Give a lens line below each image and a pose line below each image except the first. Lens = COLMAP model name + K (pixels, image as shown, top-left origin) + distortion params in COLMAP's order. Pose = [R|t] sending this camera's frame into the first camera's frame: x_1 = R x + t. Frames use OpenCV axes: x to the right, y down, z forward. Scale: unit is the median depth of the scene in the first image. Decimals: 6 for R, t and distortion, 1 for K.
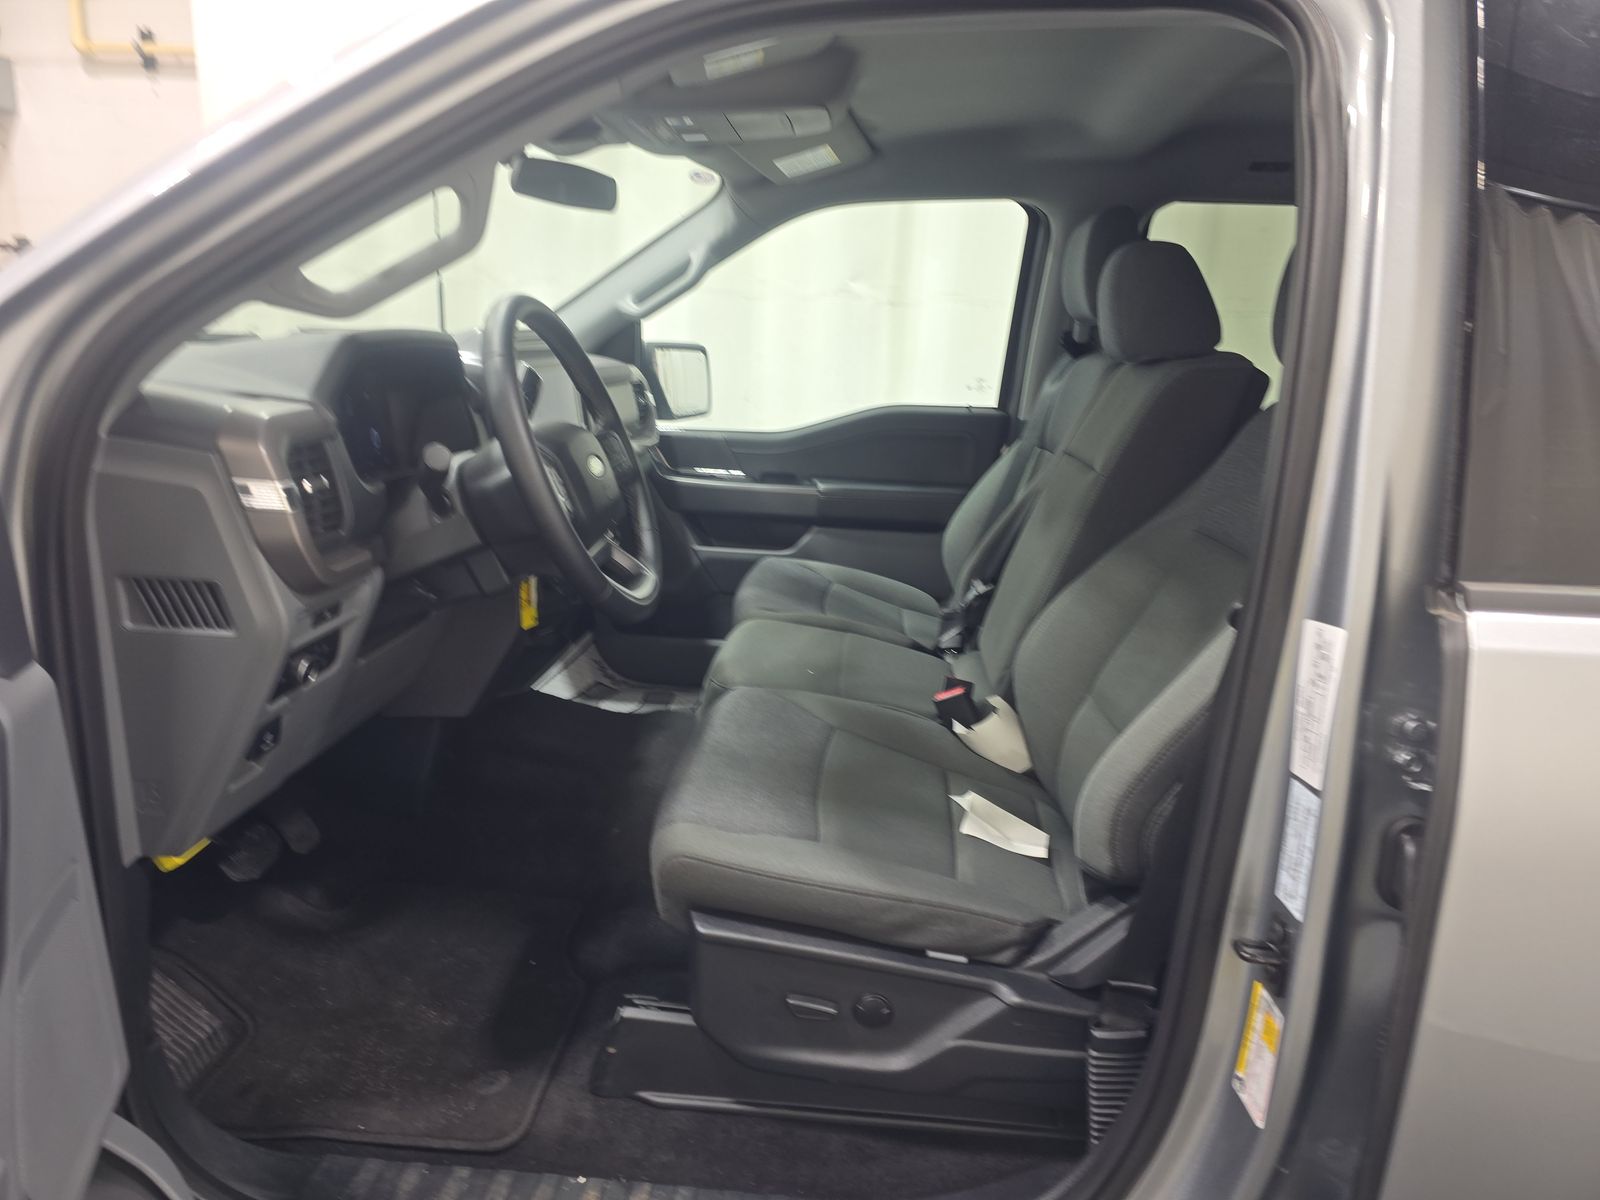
lens RADIAL K [[1075.9, 0, 801.2], [0, 1075.9, 602.3], [0, 0, 1]] dist [0.063046, -0.062247]
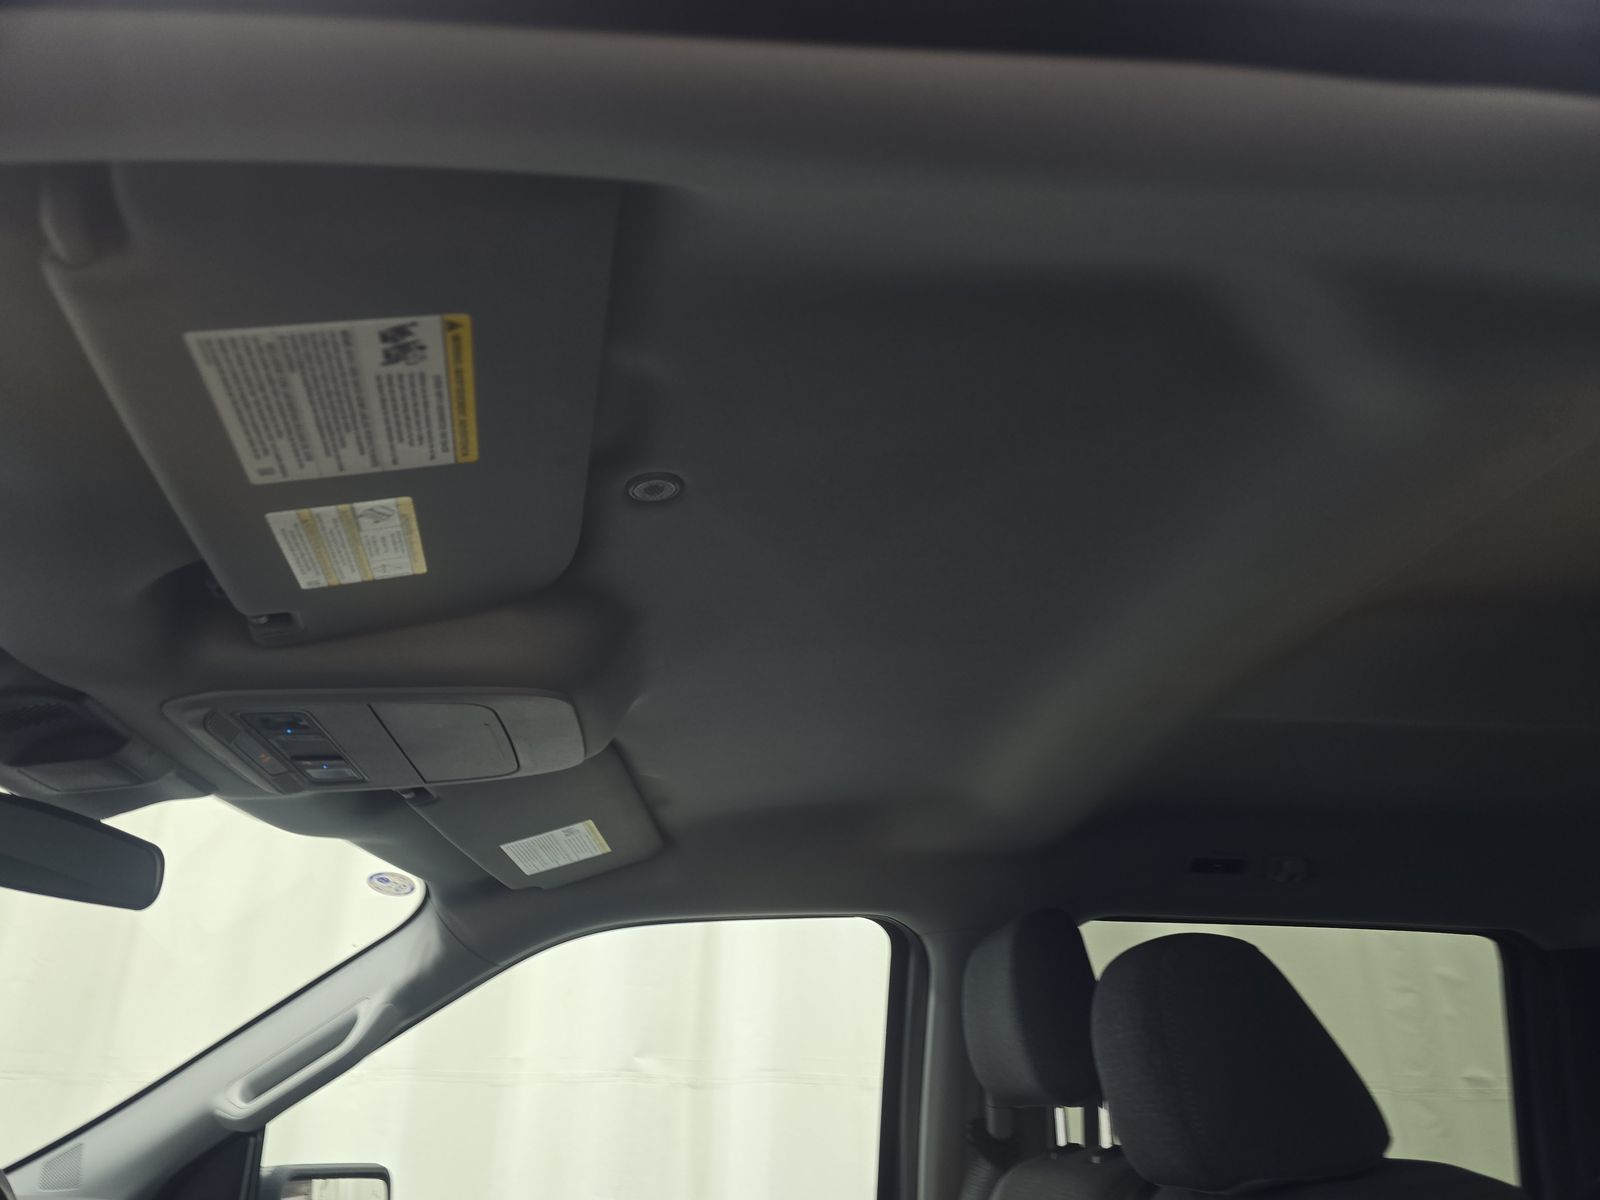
lens RADIAL K [[1075.9, 0, 801.2], [0, 1075.9, 602.3], [0, 0, 1]] dist [0.063046, -0.062247]
pose [[0.984383, 0.039504, 0.171549, 0.027812], [0.078916, 0.772064, -0.630626, -0.095395], [-0.157359, 0.634316, 0.756889, 0.364244]]
